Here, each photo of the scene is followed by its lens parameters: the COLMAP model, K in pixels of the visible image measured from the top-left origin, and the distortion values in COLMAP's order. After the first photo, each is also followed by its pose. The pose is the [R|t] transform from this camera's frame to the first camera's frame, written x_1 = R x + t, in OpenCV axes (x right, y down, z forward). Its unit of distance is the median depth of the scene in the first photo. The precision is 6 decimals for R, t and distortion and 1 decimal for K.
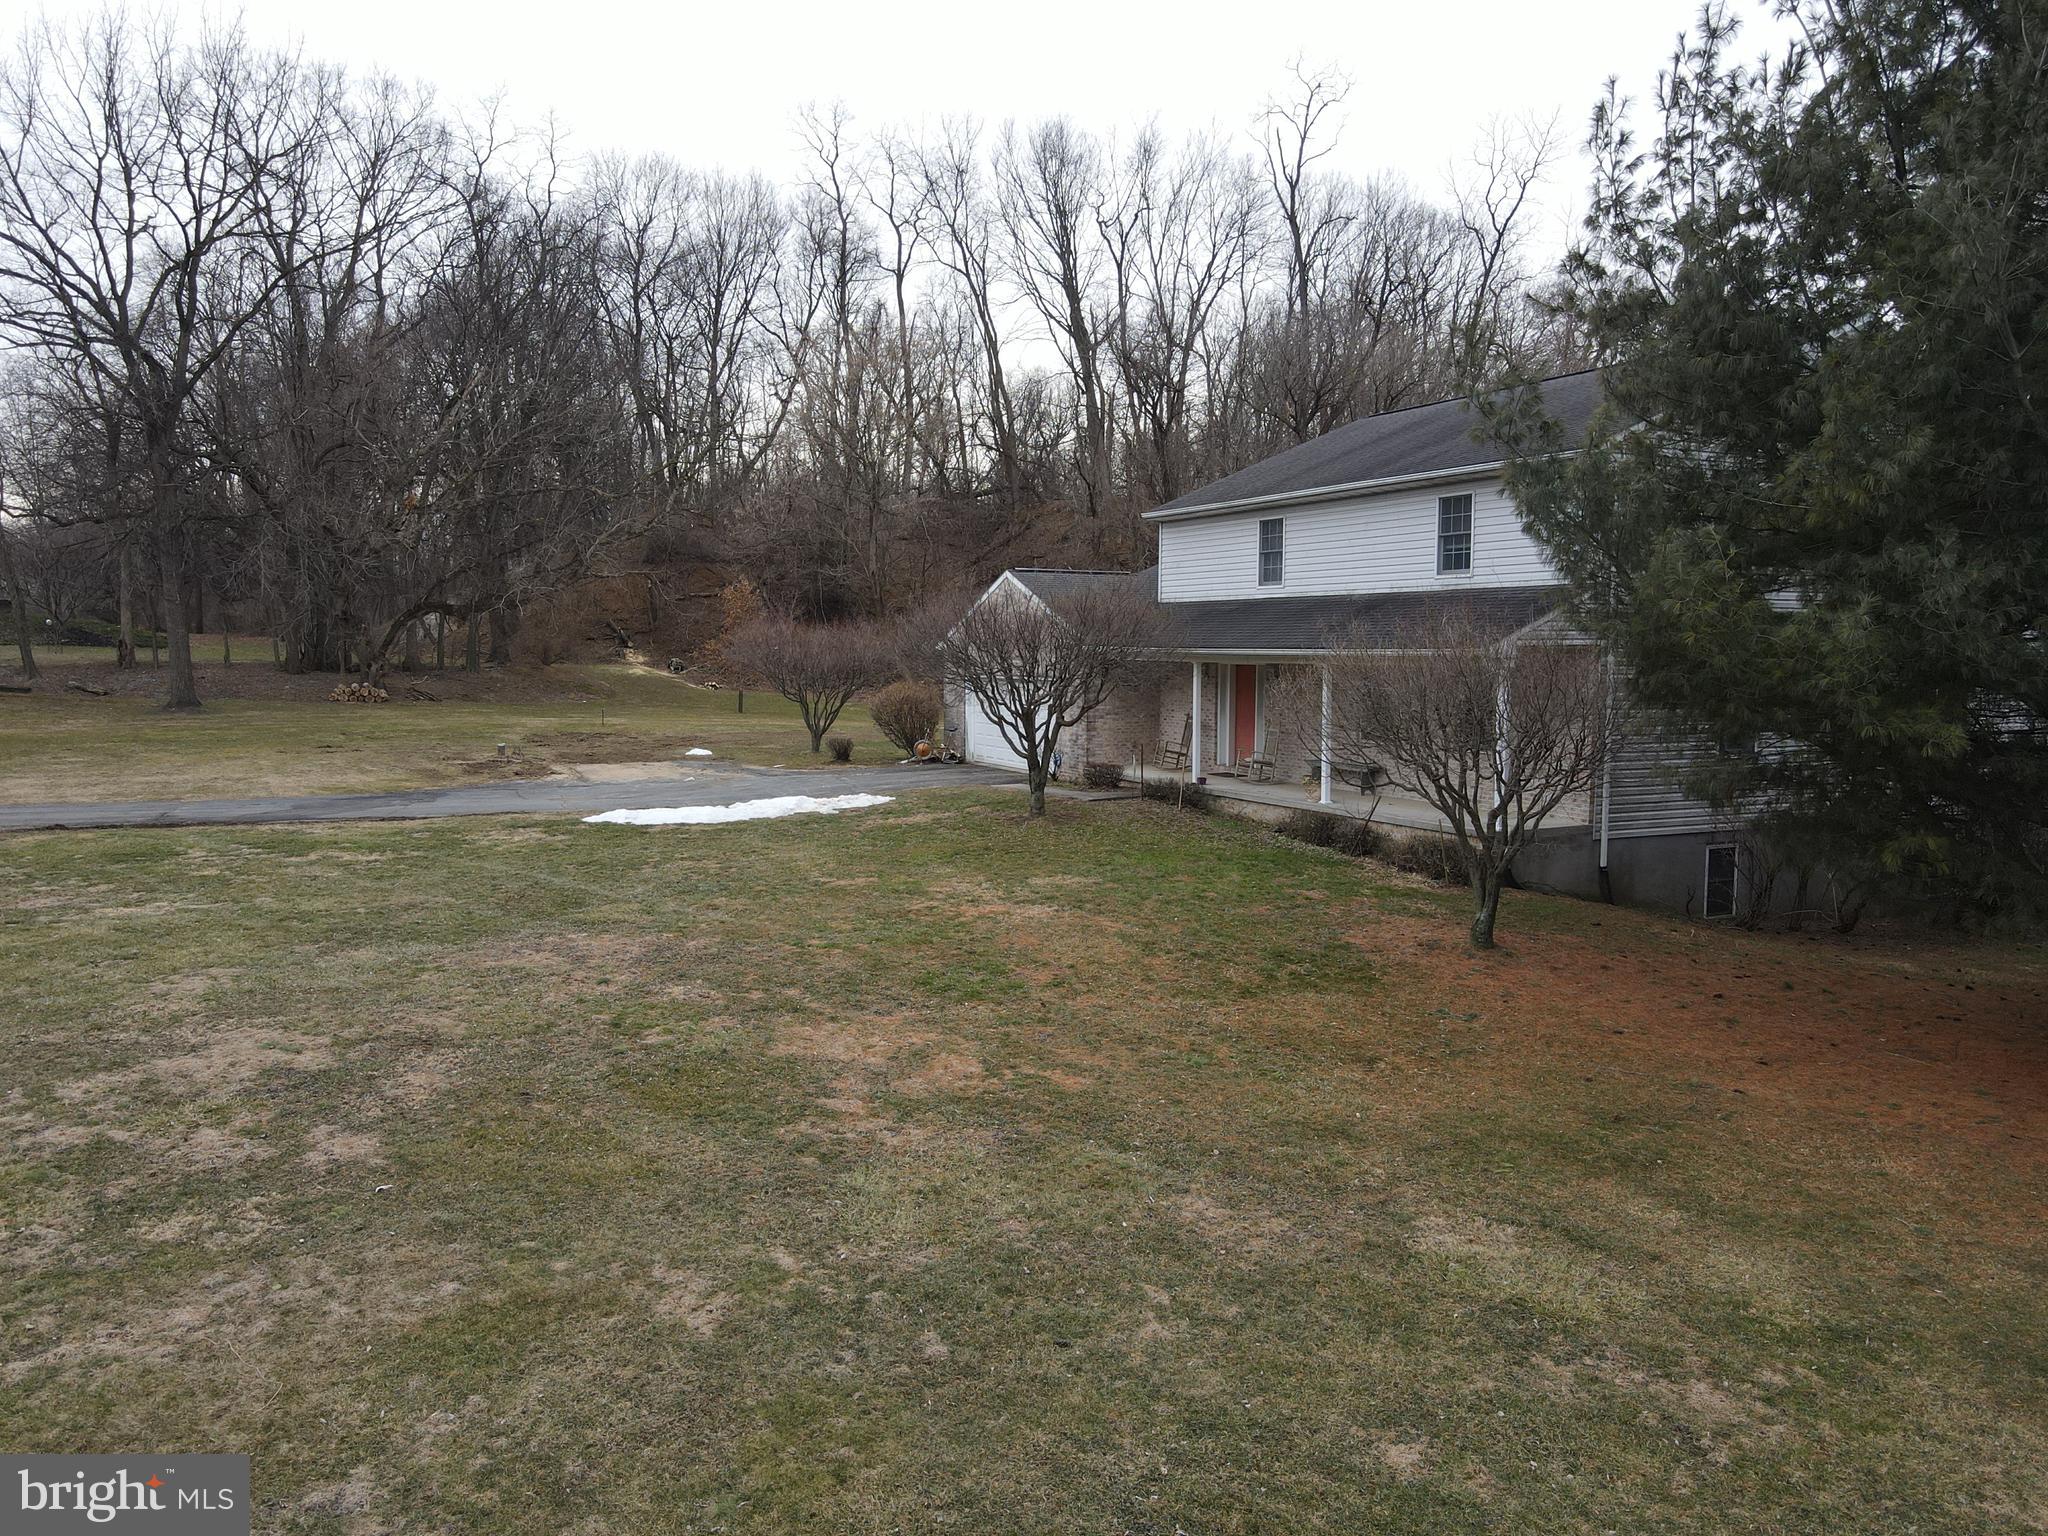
lens RADIAL K [[1503.2, 0, 1014.4], [0, 1503.2, 767.0], [0, 0, 1]] dist [-0.004136, 0.022543]
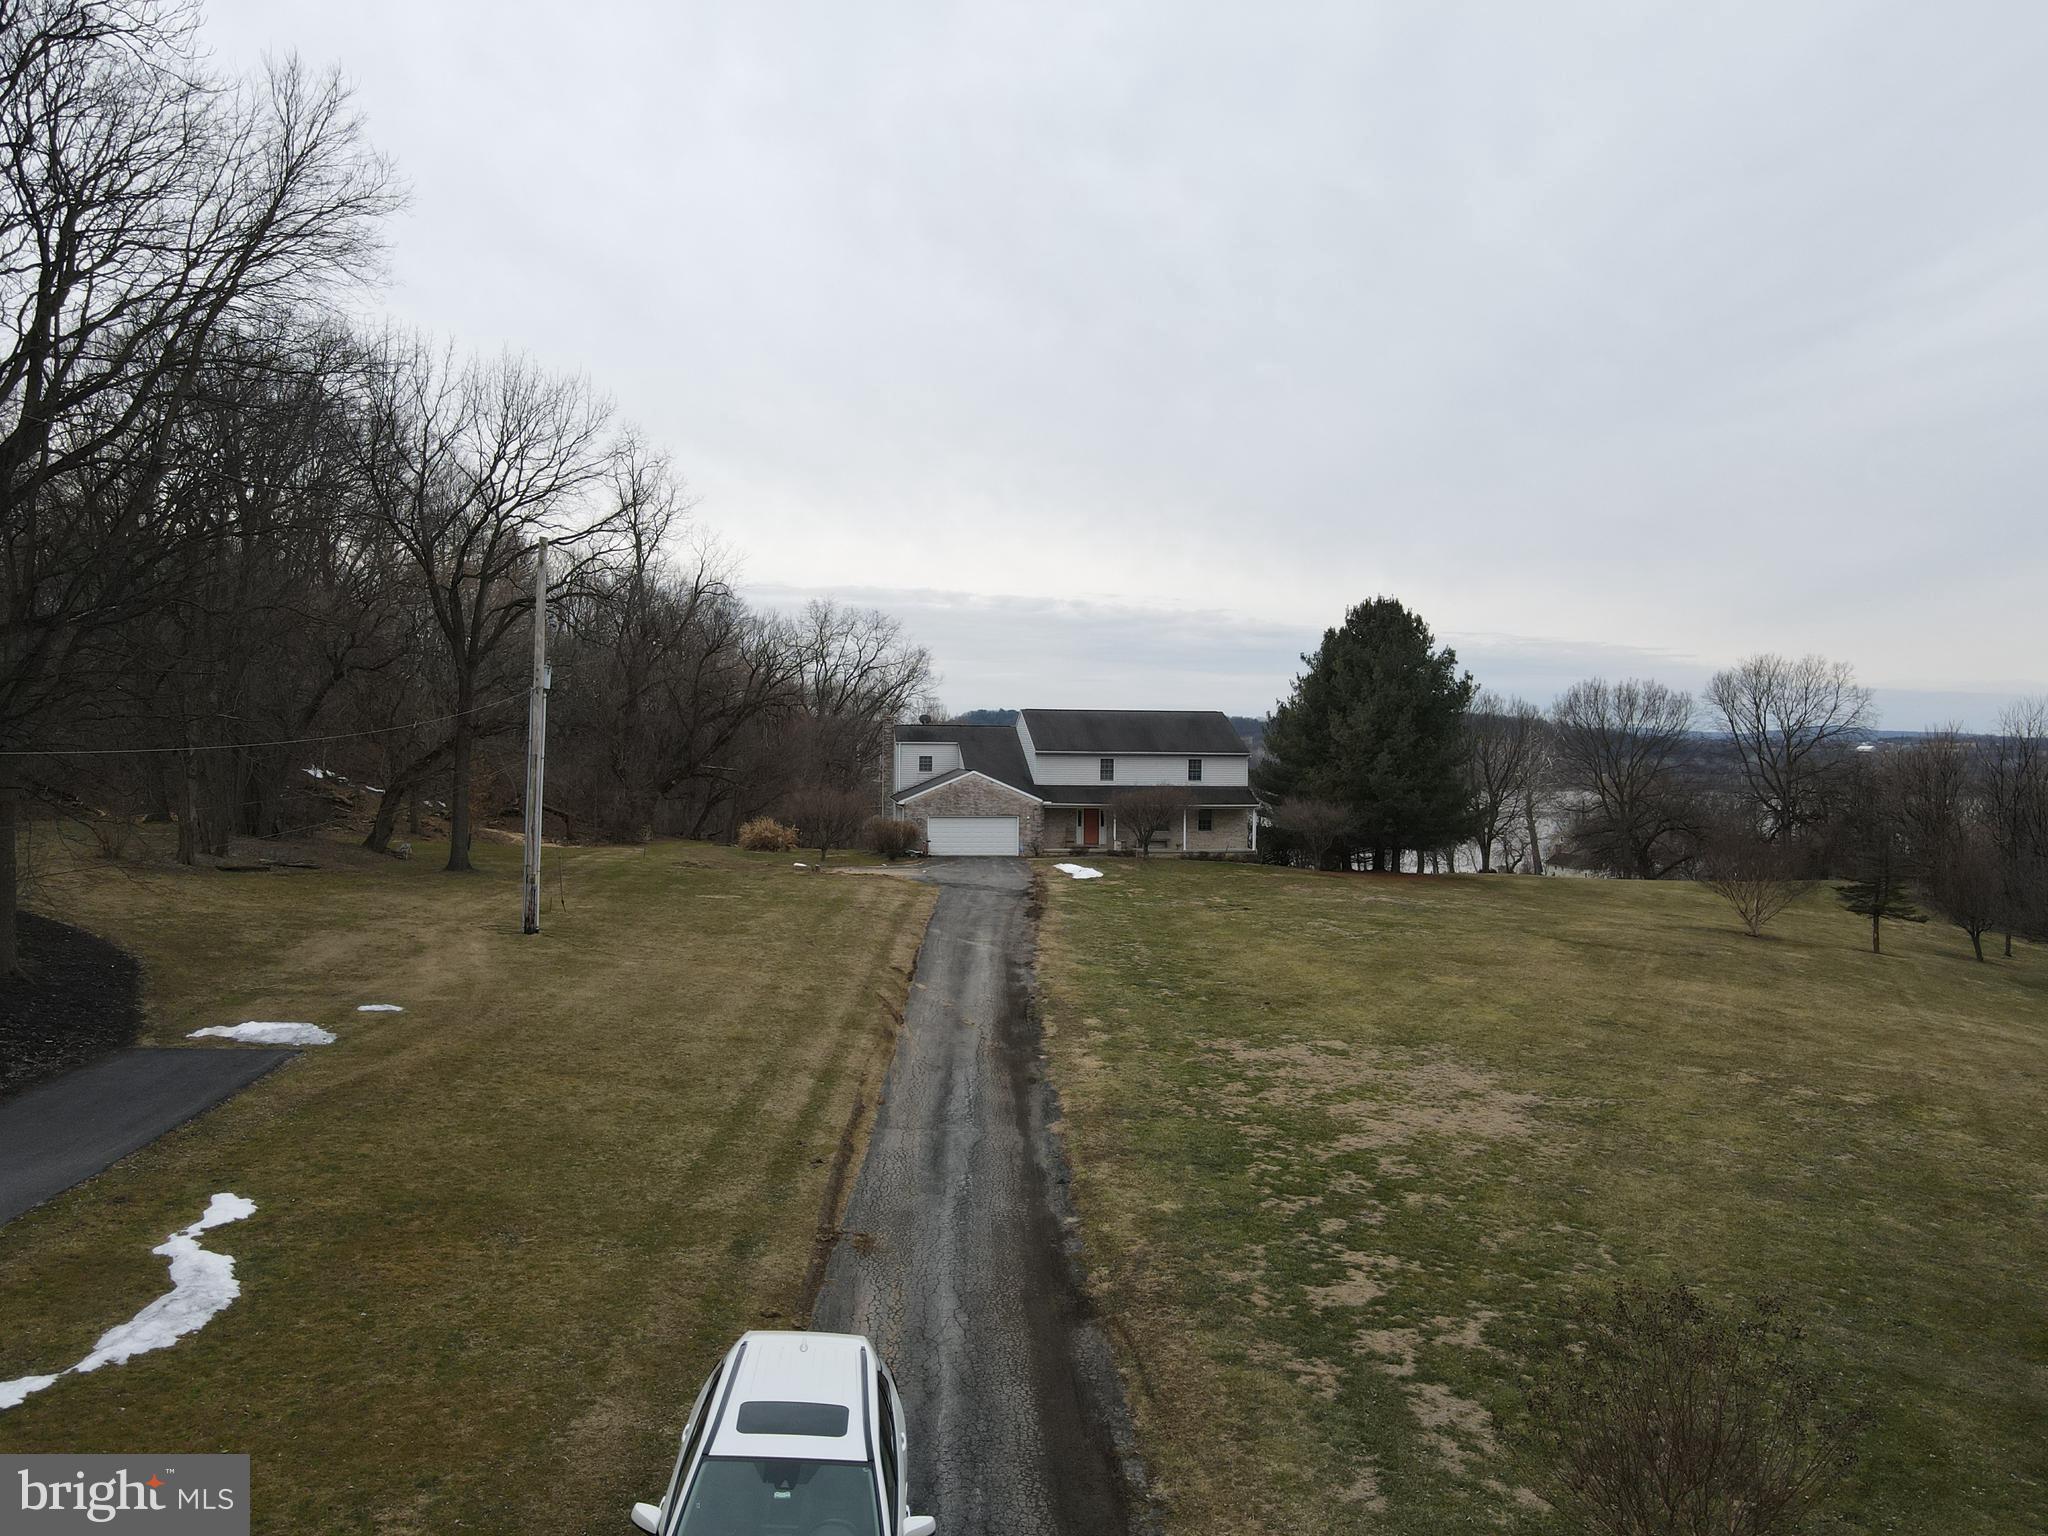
lens RADIAL K [[1503.2, 0, 1014.4], [0, 1503.2, 767.0], [0, 0, 1]] dist [-0.004136, 0.022543]
pose [[0.307354, -0.014137, 0.951490, -1.883400], [0.067515, 0.997694, -0.006985, -0.098740], [-0.949197, 0.066386, 0.307599, 0.191089]]
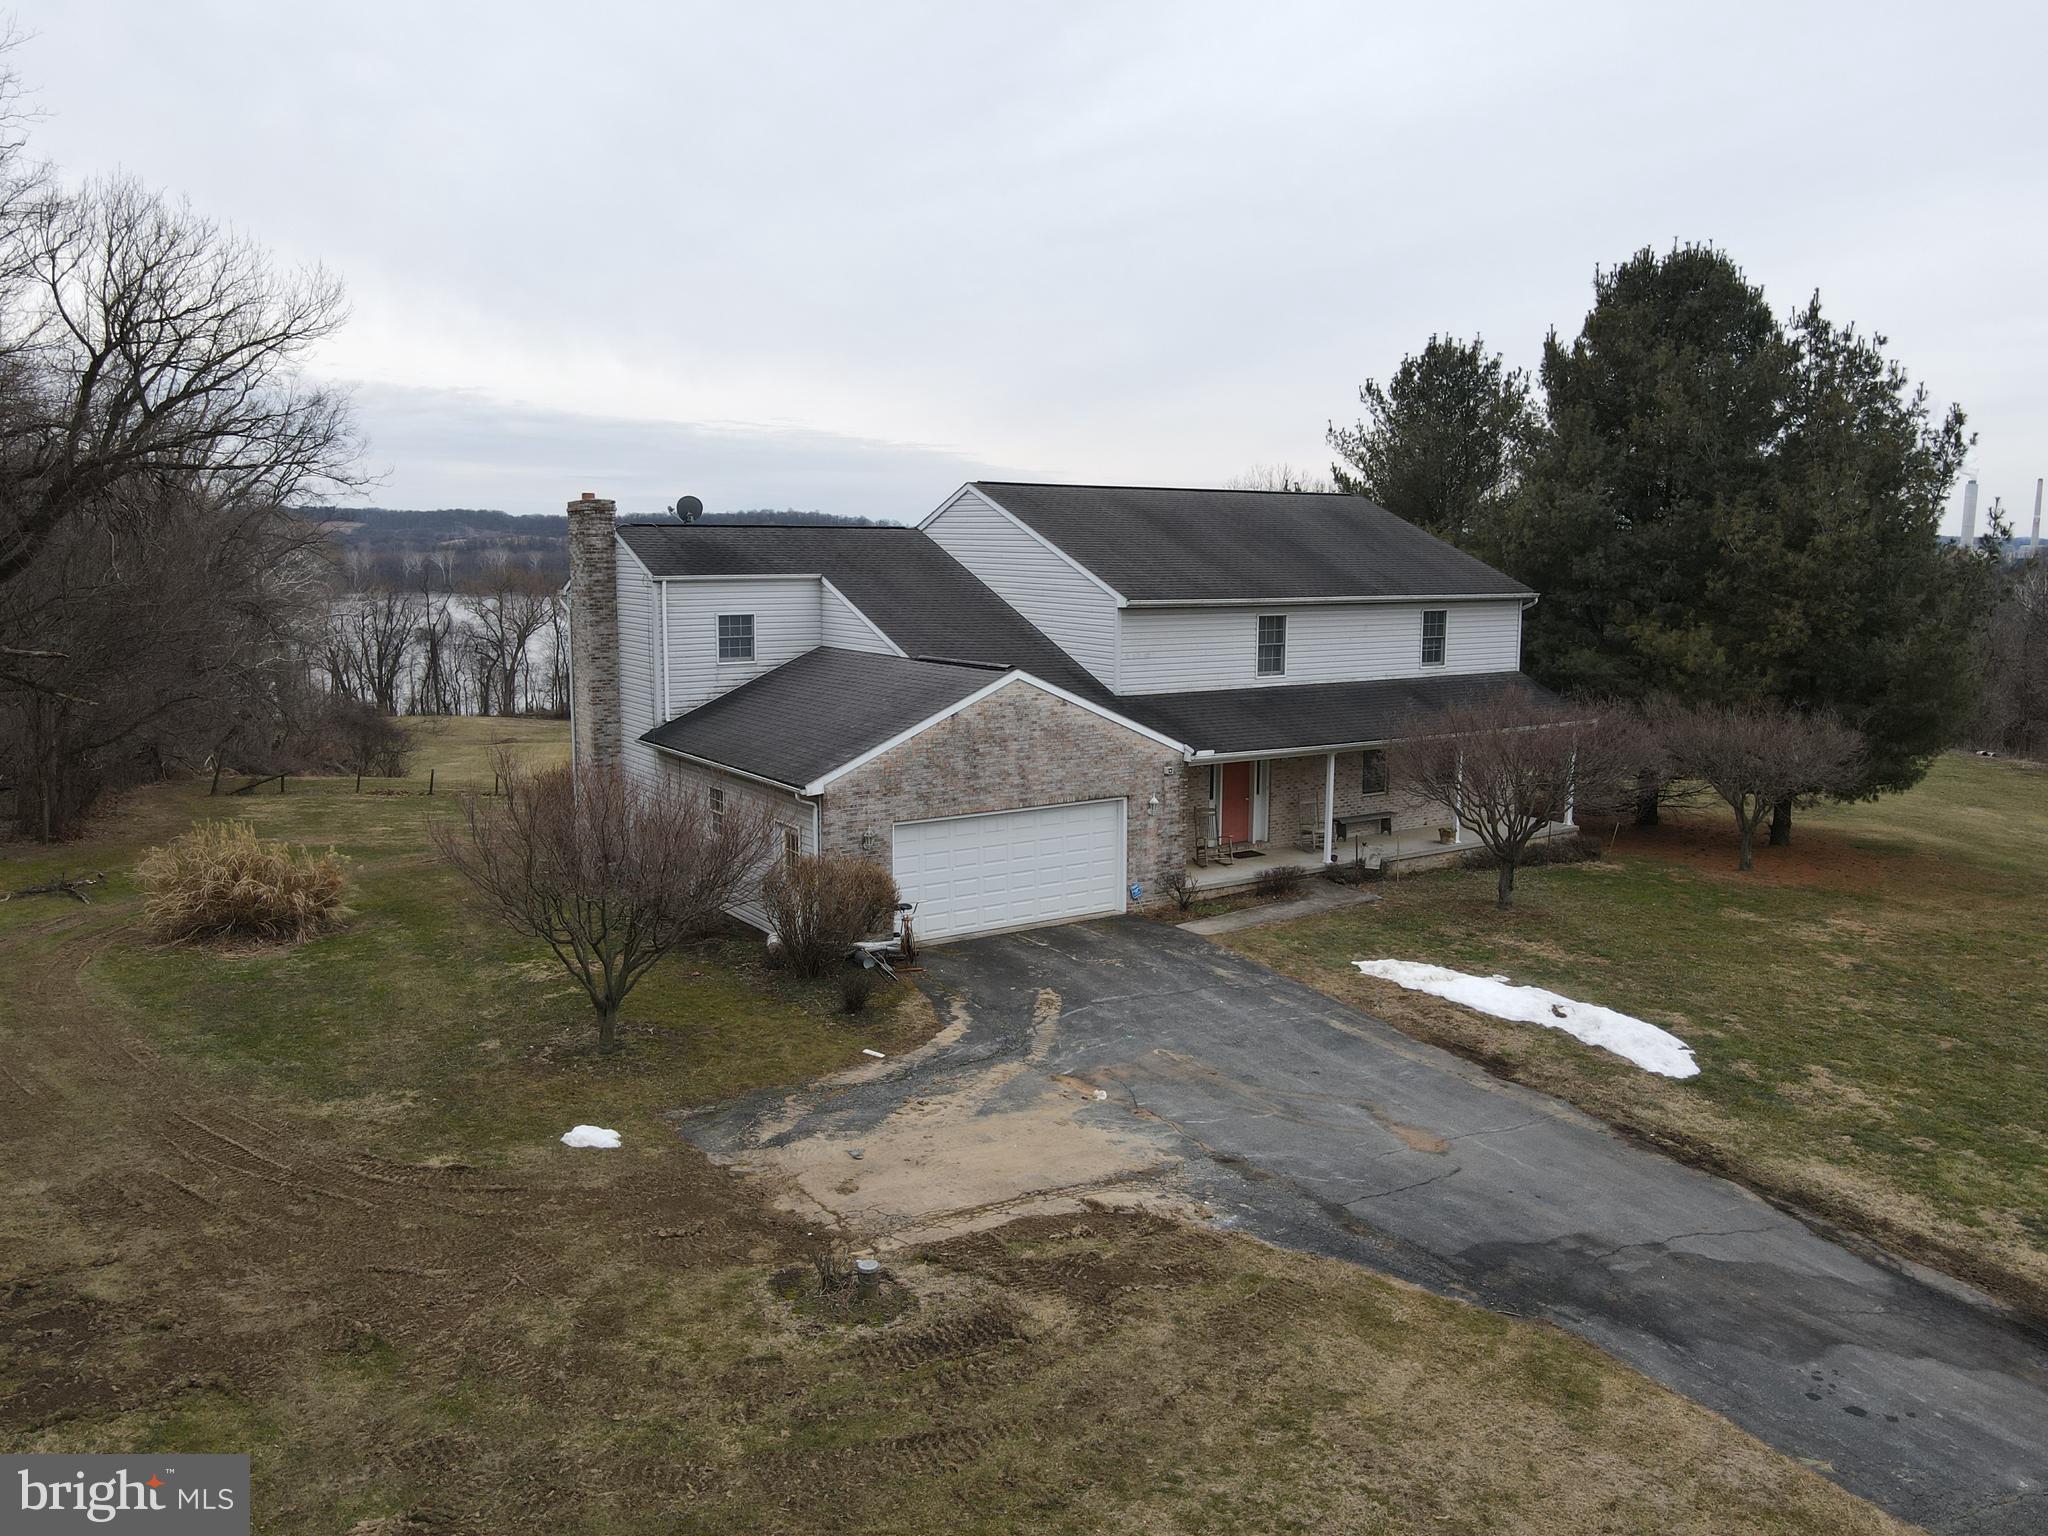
lens RADIAL K [[1503.4, 0, 1016.4], [0, 1503.4, 769.6], [0, 0, 1]] dist [-0.010680, 0.044243]
pose [[-0.134910, -0.147334, 0.979843, -0.632356], [0.075425, 0.984487, 0.158418, -0.170610], [-0.987983, 0.095276, -0.121705, 0.936957]]
